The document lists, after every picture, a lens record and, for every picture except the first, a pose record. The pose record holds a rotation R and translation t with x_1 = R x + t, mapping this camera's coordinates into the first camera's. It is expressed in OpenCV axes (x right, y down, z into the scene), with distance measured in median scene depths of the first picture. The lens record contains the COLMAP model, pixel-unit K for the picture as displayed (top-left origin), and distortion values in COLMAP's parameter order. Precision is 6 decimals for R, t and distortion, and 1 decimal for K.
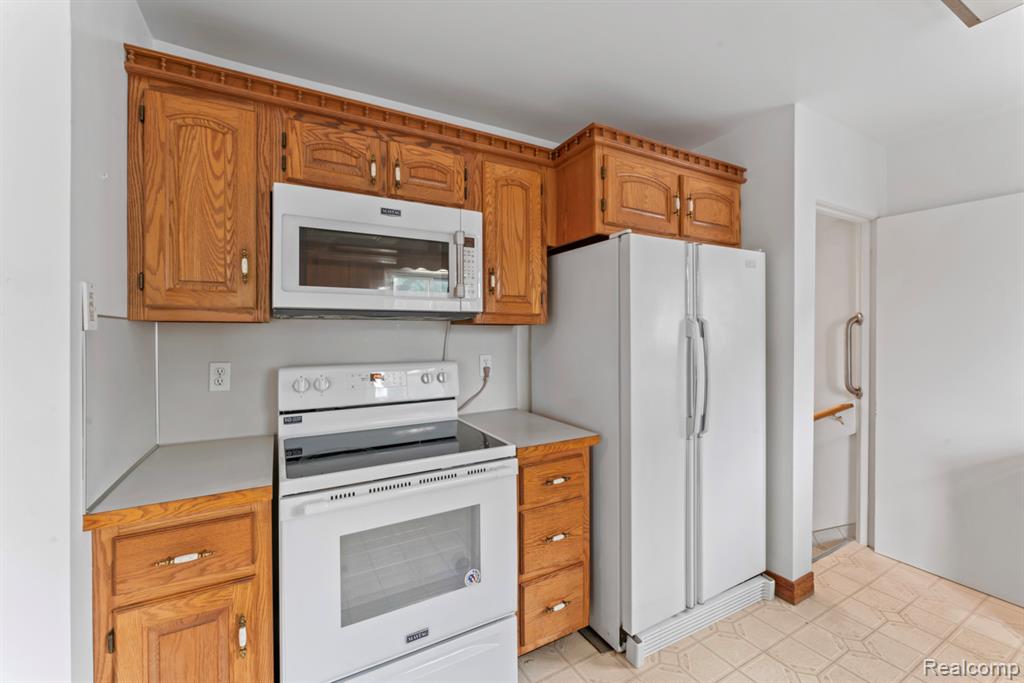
lens RADIAL K [[414.6, 0, 509.1], [0, 414.6, 332.3], [0, 0, 1]] dist [-0.009444, -0.000010]
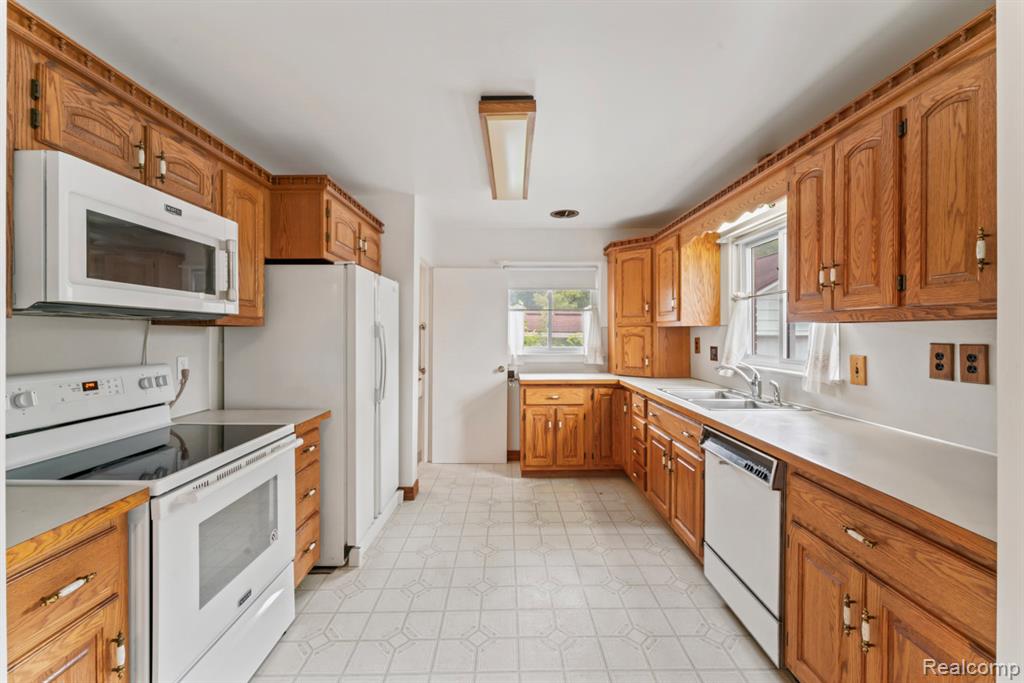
lens RADIAL K [[414.6, 0, 513.4], [0, 414.6, 334.2], [0, 0, 1]] dist [-0.009444, -0.000010]
pose [[0.471270, 0.003018, 0.881984, -0.688699], [-0.002429, 0.999995, -0.002125, 0.003267], [-0.881986, -0.001141, 0.471275, -0.154299]]
